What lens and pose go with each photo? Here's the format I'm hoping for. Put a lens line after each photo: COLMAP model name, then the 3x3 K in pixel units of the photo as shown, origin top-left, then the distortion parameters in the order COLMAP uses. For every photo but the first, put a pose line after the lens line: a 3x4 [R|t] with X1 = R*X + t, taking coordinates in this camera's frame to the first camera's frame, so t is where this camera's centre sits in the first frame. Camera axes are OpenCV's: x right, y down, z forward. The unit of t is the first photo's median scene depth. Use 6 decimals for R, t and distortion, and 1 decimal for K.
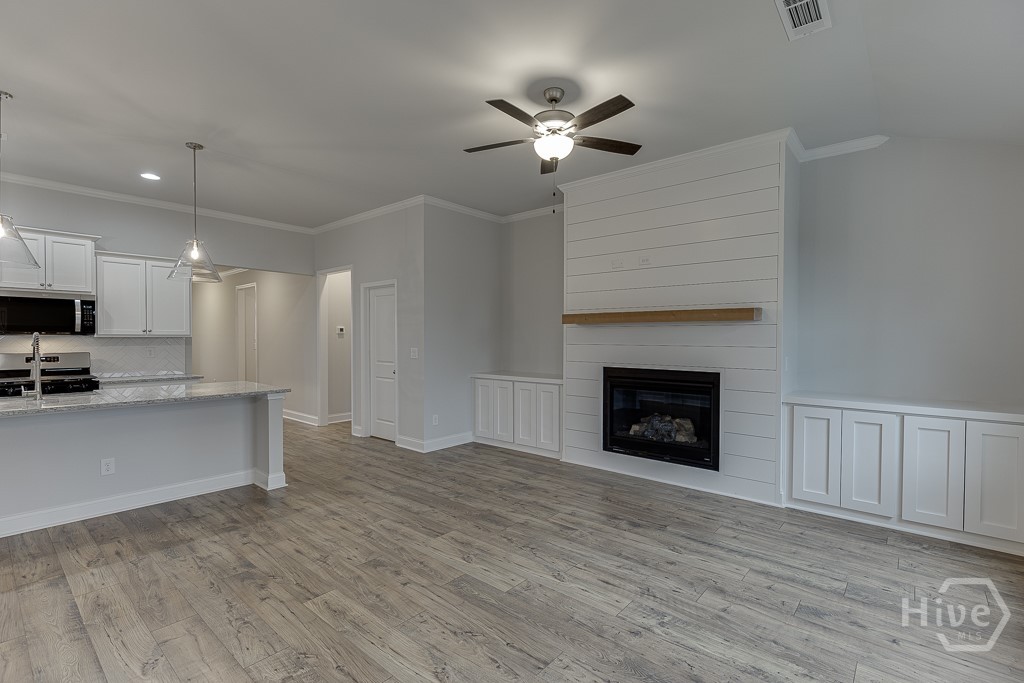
lens RADIAL K [[467.8, 0, 520.8], [0, 467.8, 343.7], [0, 0, 1]] dist [-0.007479, -0.000537]
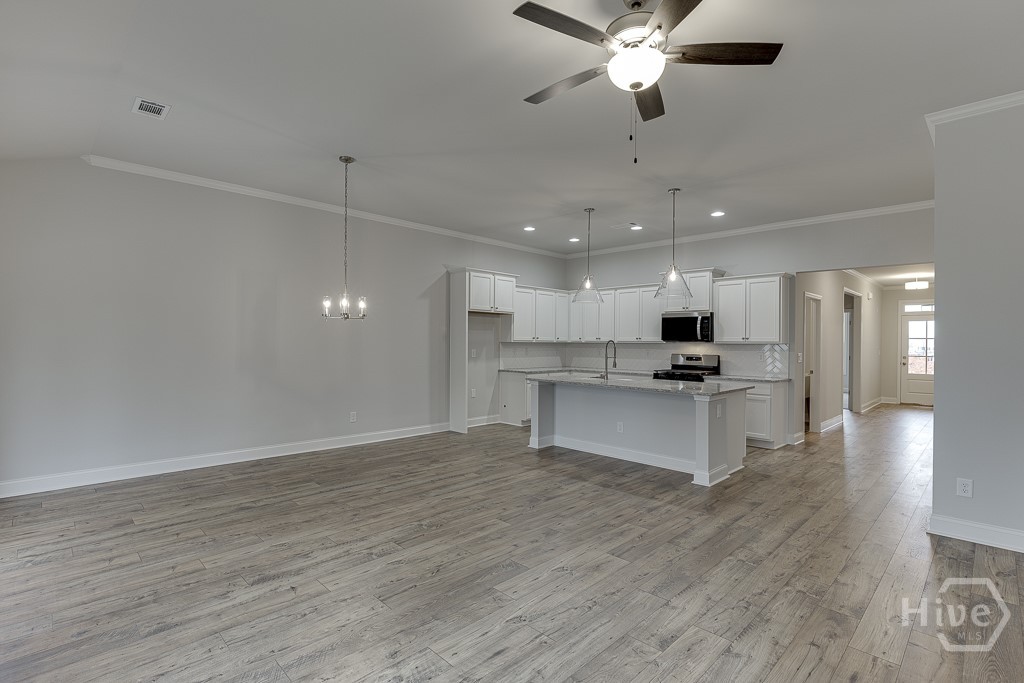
lens RADIAL K [[484.8, 0, 520.6], [0, 484.8, 345.4], [0, 0, 1]] dist [-0.007379, -0.001241]
pose [[-0.077082, 0.003309, -0.997019, 0.629732], [-0.021461, 0.999757, 0.004978, -0.004532], [0.996794, 0.021781, -0.076992, 0.696399]]
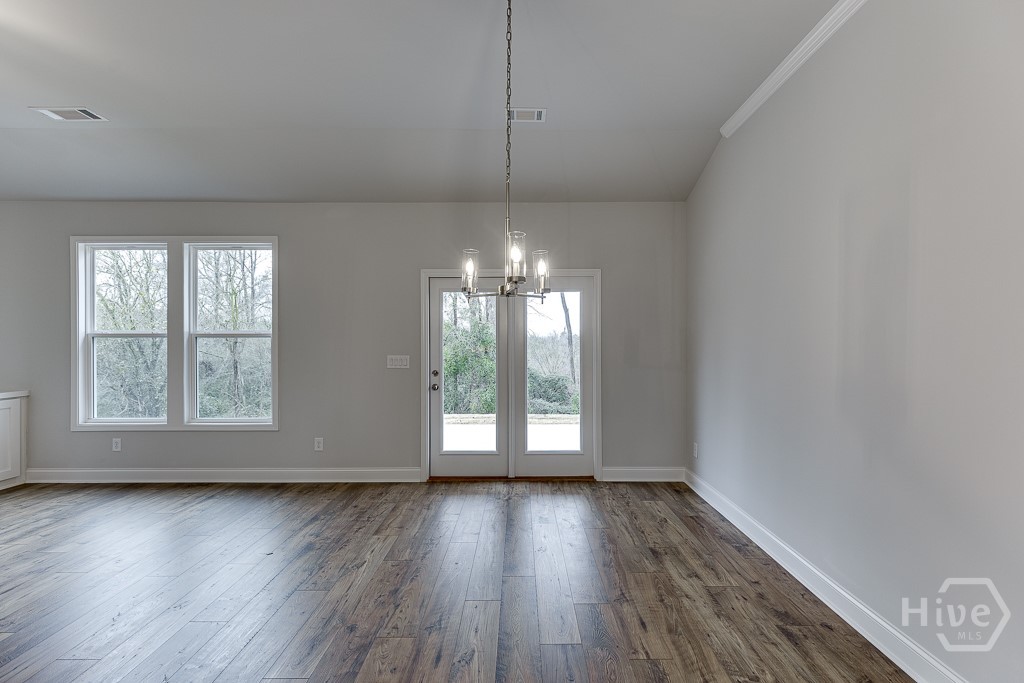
lens RADIAL K [[458.2, 0, 519.5], [0, 458.2, 343.3], [0, 0, 1]] dist [0.007629, -0.001710]
pose [[-0.645242, -0.005358, 0.763959, -0.800453], [0.008308, 0.999867, 0.014029, -0.008198], [-0.763933, 0.015399, -0.645112, 0.509017]]
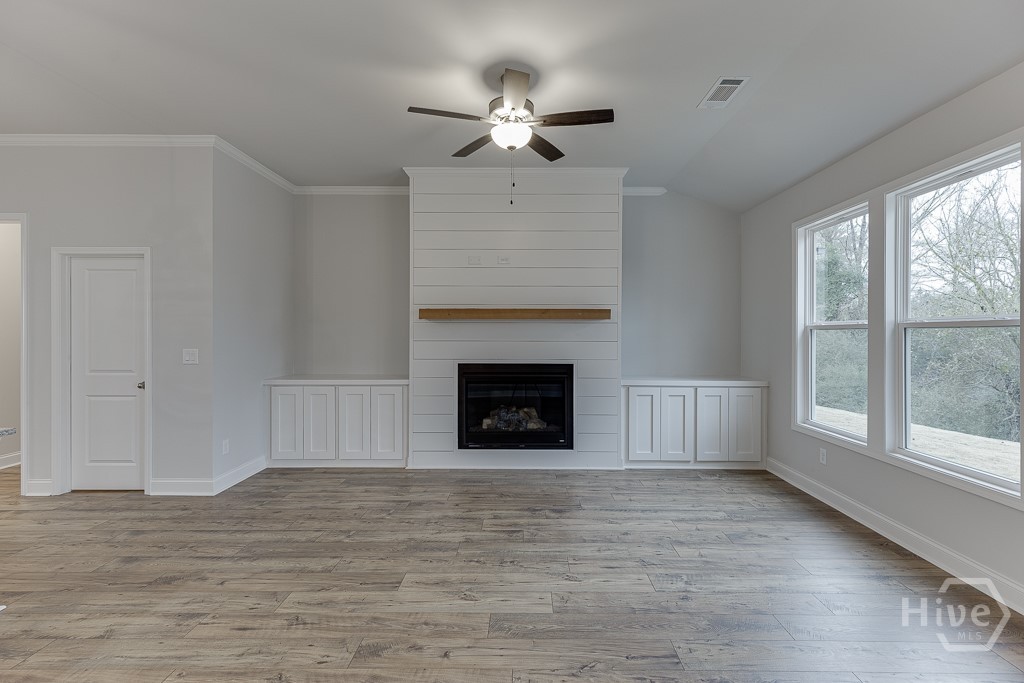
lens RADIAL K [[458.2, 0, 522.6], [0, 458.2, 334.1], [0, 0, 1]] dist [0.007629, -0.001710]
pose [[0.766670, -0.001902, 0.642038, -0.403087], [0.009159, 0.999926, -0.007975, -0.004271], [-0.641976, 0.011995, 0.766631, 0.210448]]
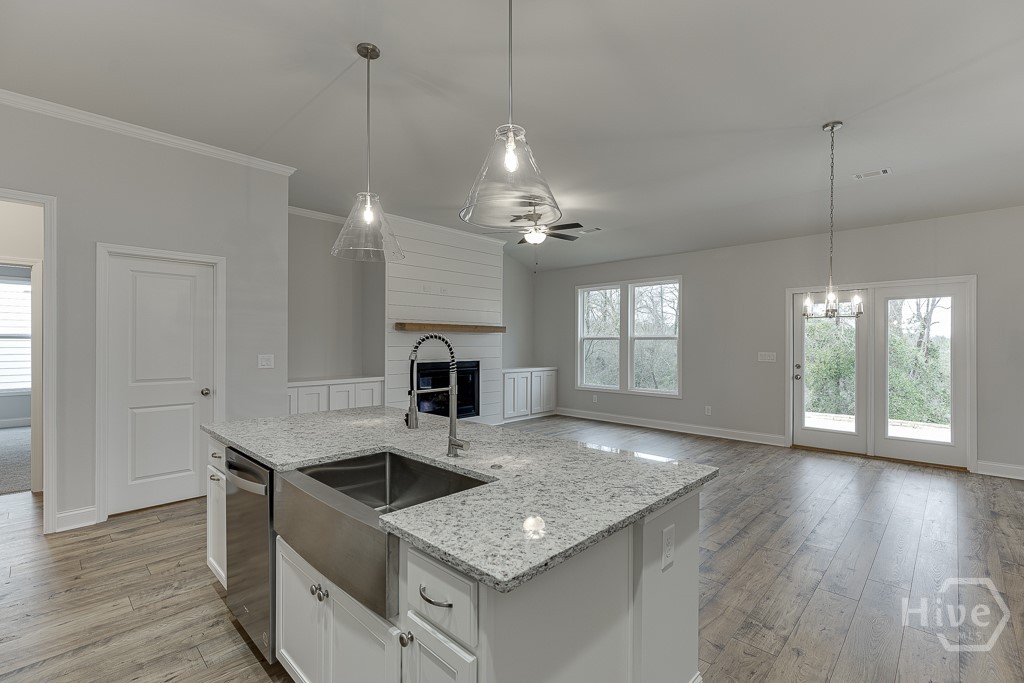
lens RADIAL K [[458.2, 0, 516.8], [0, 458.2, 342.9], [0, 0, 1]] dist [0.007629, -0.001710]
pose [[0.061422, -0.004292, 0.998103, -1.337306], [0.010924, 0.999934, 0.003627, -0.011817], [-0.998052, 0.010681, 0.061465, 0.753213]]
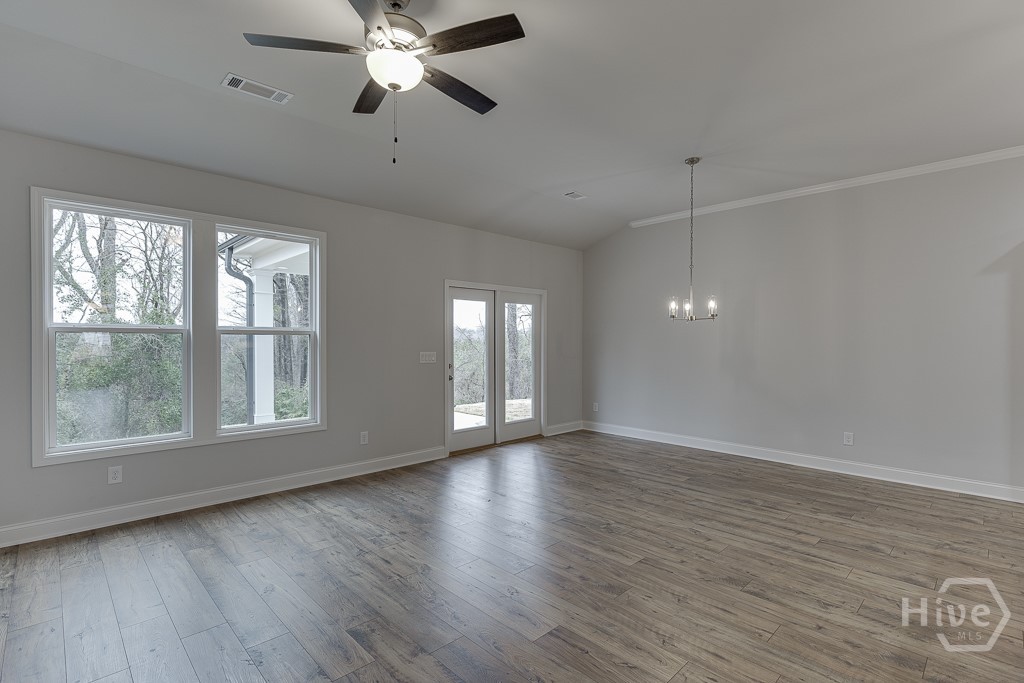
lens RADIAL K [[484.8, 0, 520.7], [0, 484.8, 344.8], [0, 0, 1]] dist [-0.007379, -0.001241]
pose [[-0.996184, -0.007513, 0.086952, -0.144706], [-0.005723, 0.999767, 0.020820, -0.016312], [-0.087088, 0.020243, -0.995995, 1.343864]]
